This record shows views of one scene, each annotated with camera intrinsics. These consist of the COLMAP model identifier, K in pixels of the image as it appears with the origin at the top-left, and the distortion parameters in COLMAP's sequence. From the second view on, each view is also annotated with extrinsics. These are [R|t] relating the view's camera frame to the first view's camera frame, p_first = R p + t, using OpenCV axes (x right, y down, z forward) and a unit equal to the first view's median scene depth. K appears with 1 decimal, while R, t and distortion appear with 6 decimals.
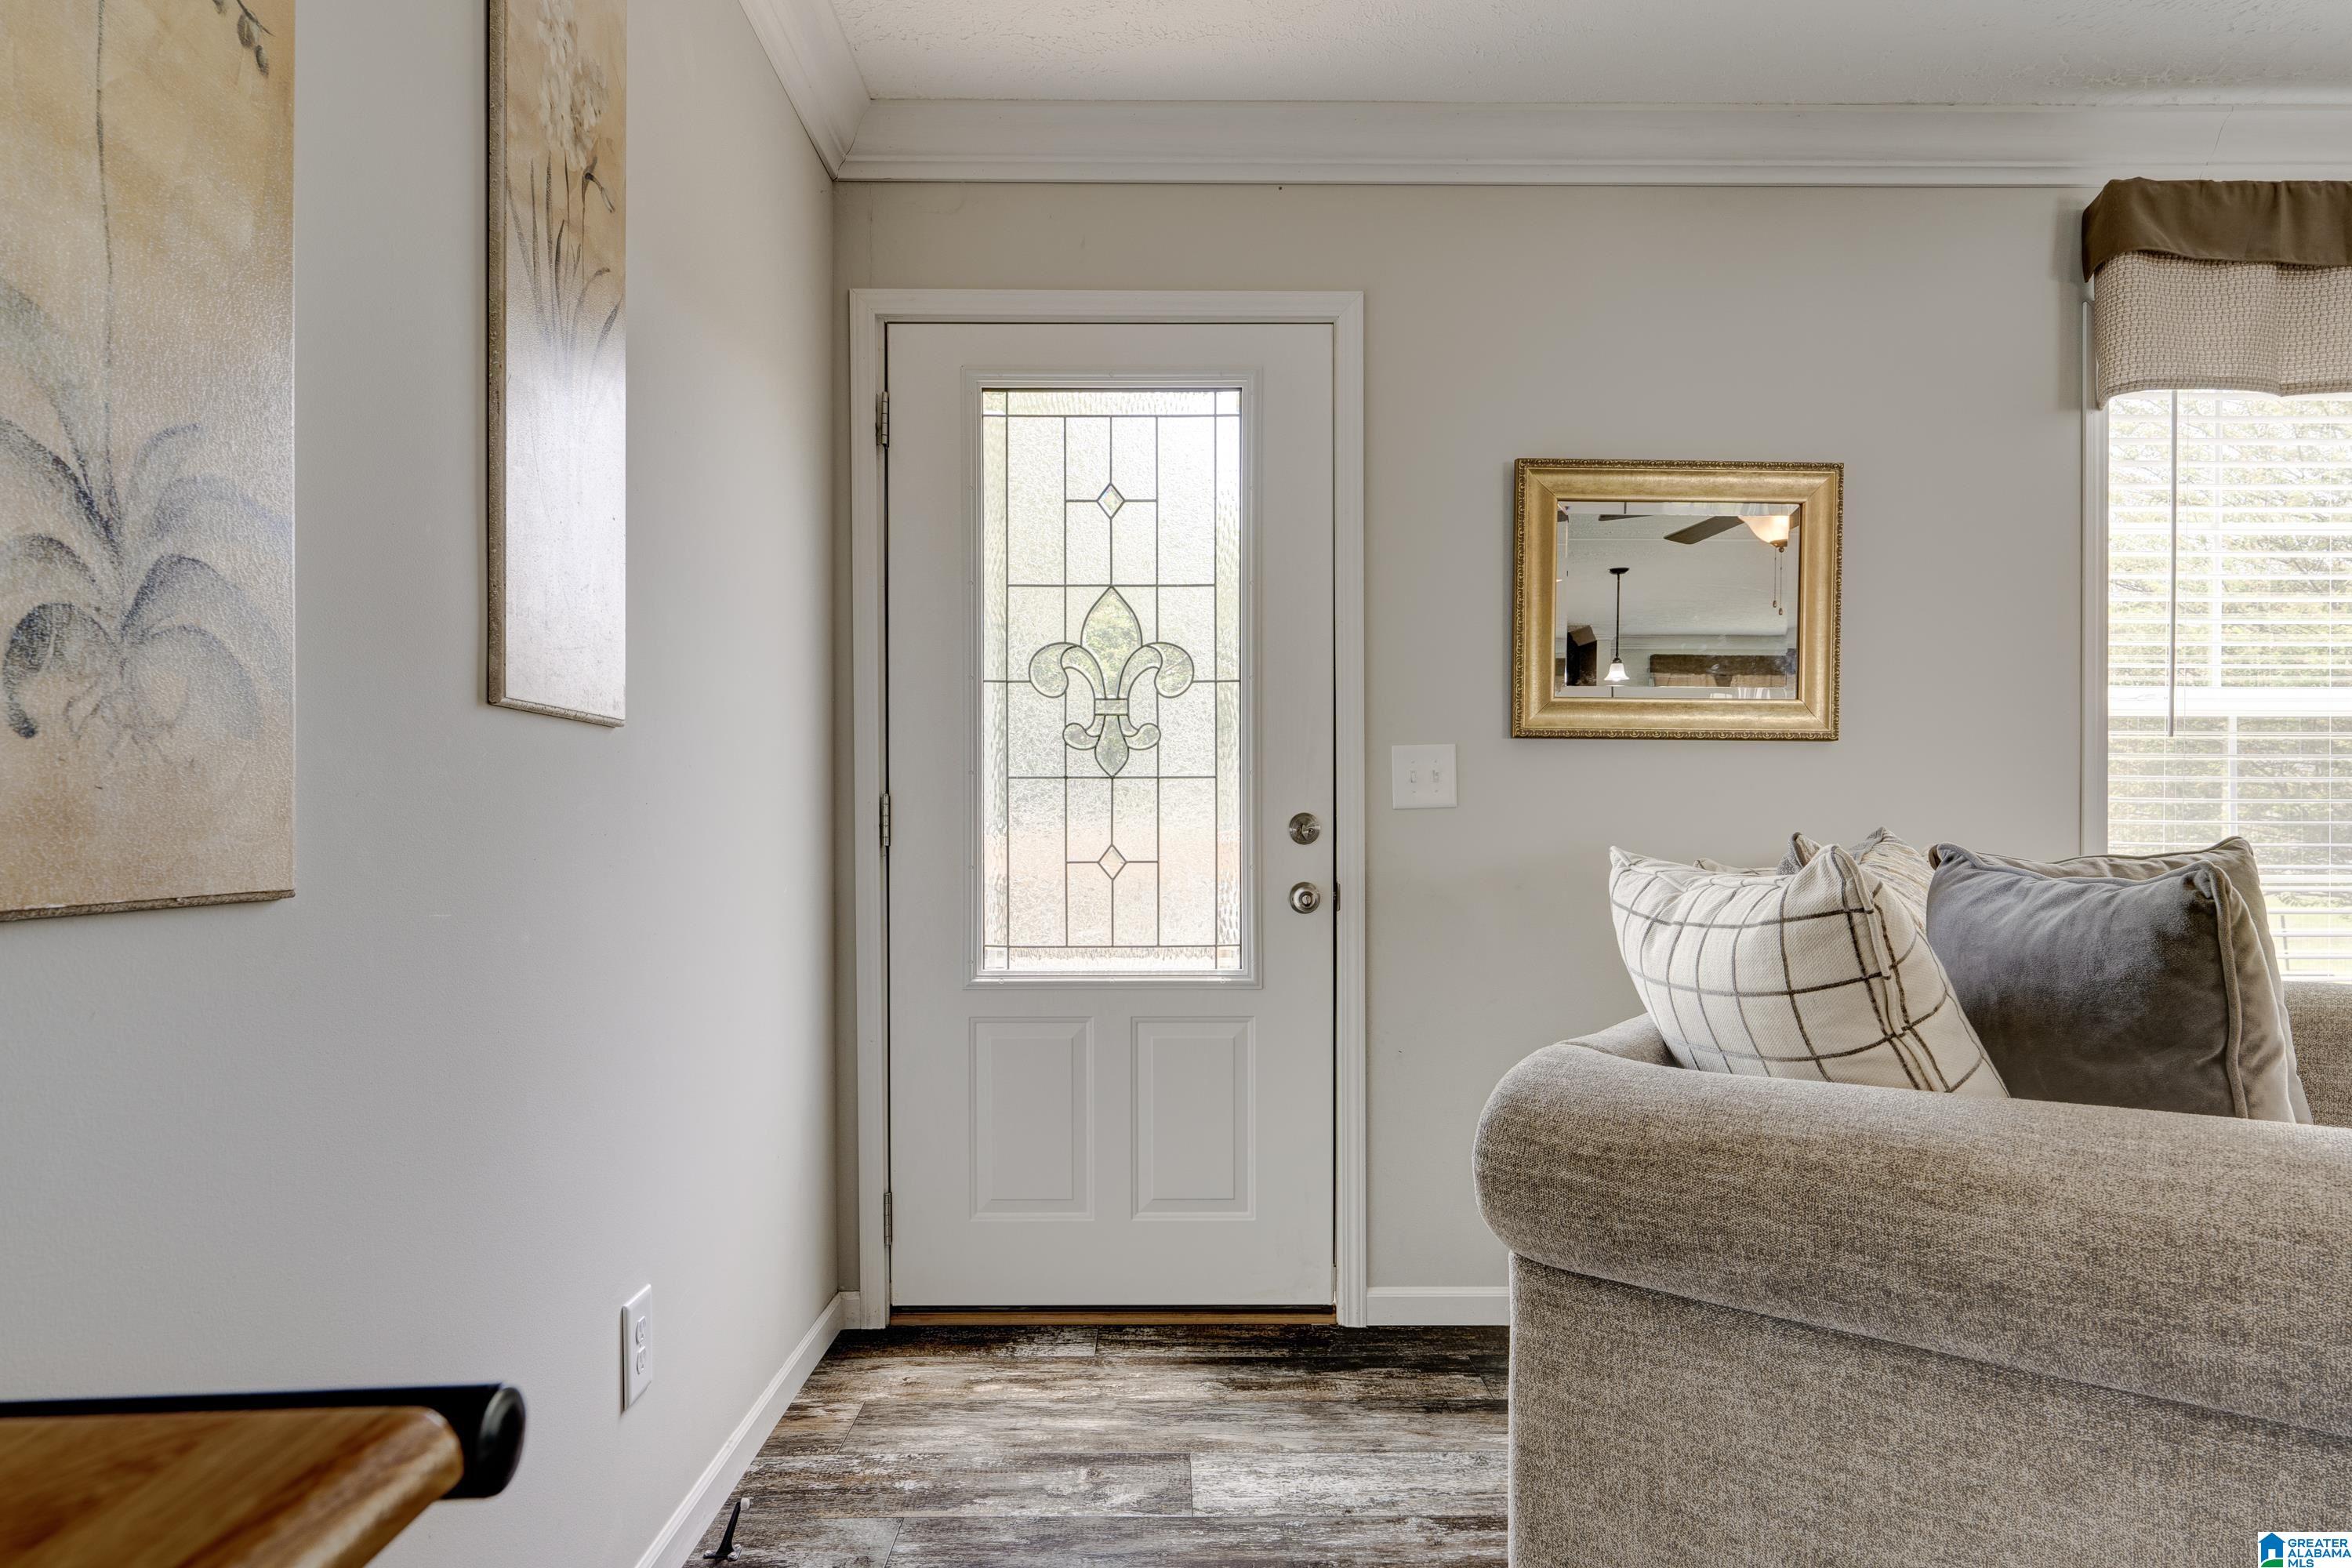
lens RADIAL K [[1315.3, 0, 1170.2], [0, 1315.3, 853.0], [0, 0, 1]] dist [-0.003499, 0.002219]
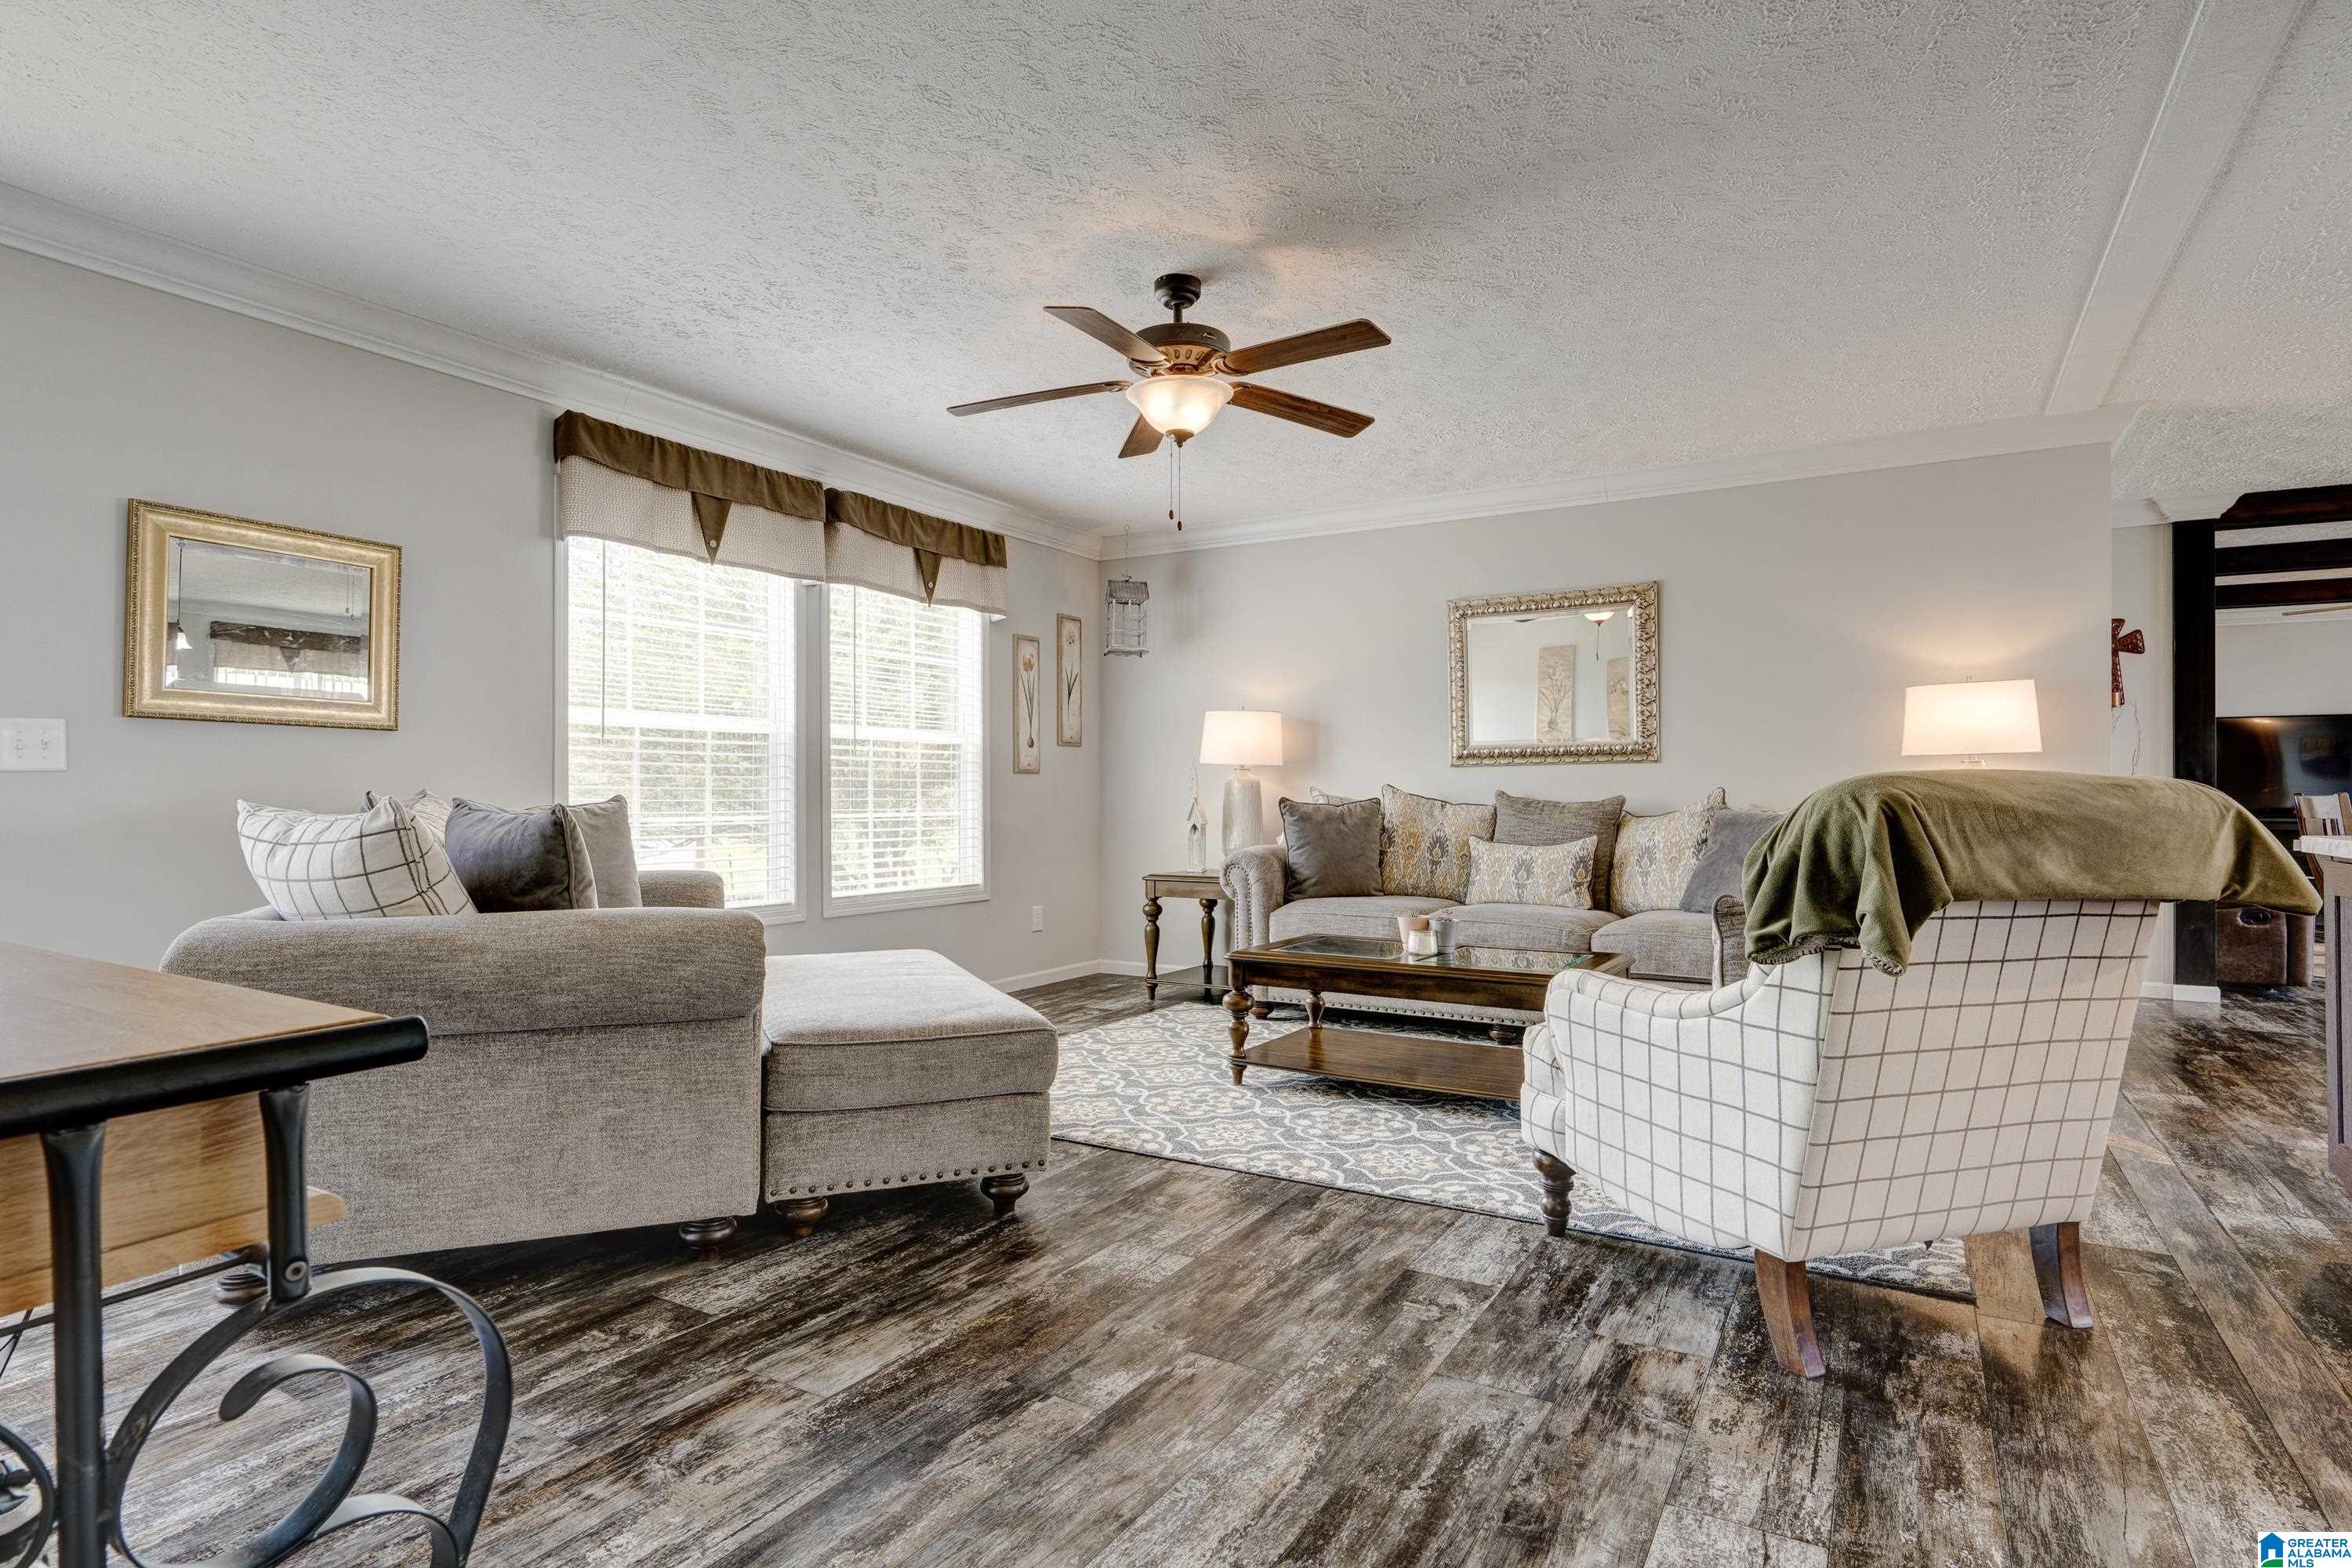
lens RADIAL K [[1221.8, 0, 1174.5], [0, 1221.8, 780.5], [0, 0, 1]] dist [-0.001408, 0.000319]
pose [[0.514136, 0.011576, 0.857630, -0.337002], [0.013525, 0.999675, -0.021601, 0.018634], [-0.857602, 0.022705, 0.513813, -0.694296]]
